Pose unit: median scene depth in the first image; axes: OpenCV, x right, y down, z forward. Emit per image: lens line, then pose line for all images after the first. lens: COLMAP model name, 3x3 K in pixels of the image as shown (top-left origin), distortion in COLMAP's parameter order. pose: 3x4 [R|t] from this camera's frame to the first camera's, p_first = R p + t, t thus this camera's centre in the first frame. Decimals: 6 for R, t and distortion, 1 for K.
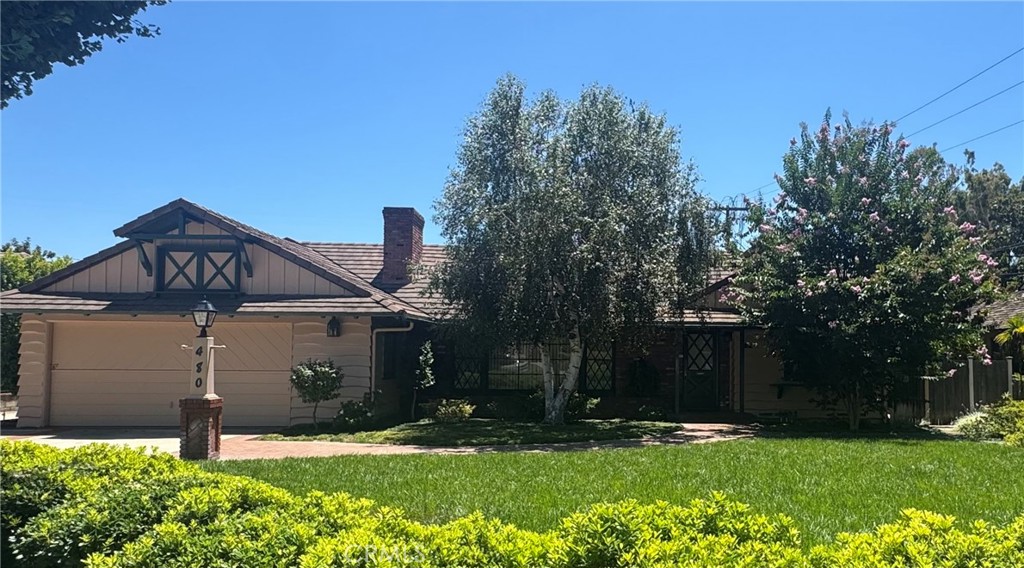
lens RADIAL K [[768.6, 0, 512.0], [0, 768.6, 284.0], [0, 0, 1]] dist [-0.009416, -0.003118]
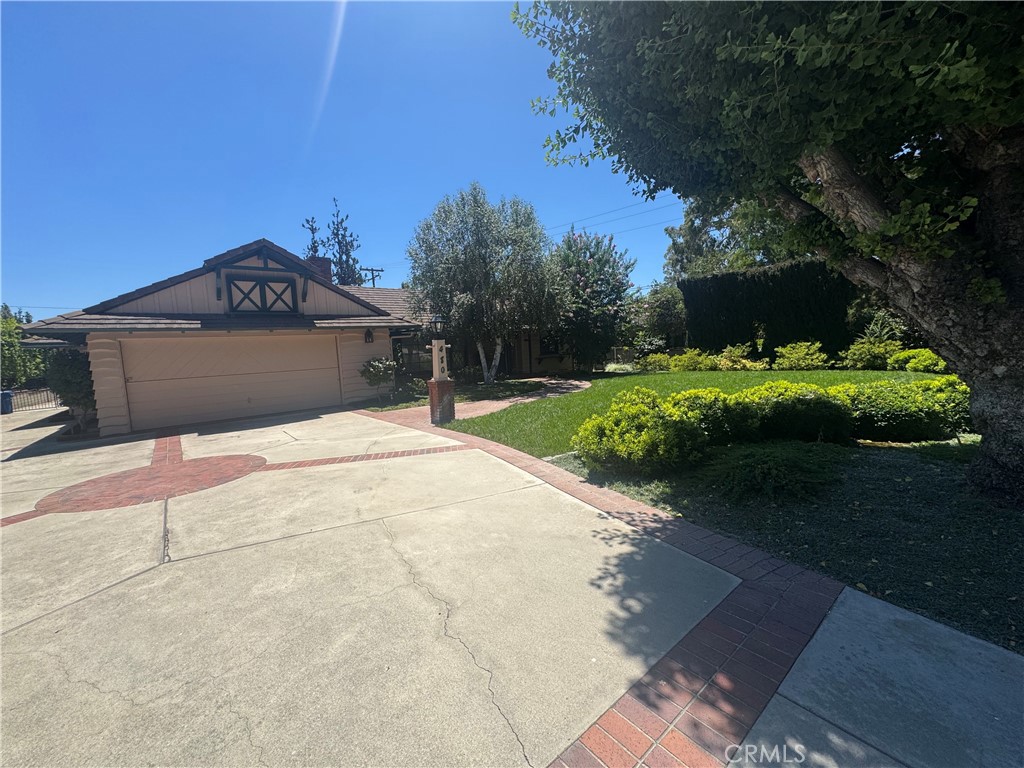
lens RADIAL K [[410.3, 0, 512.0], [0, 410.3, 384.0], [0, 0, 1]] dist [-0.001155, 0.000648]
pose [[0.807591, -0.102584, 0.580752, -0.486519], [0.002235, 0.985280, 0.170931, 0.011148], [-0.589738, -0.136745, 0.795933, 0.173558]]
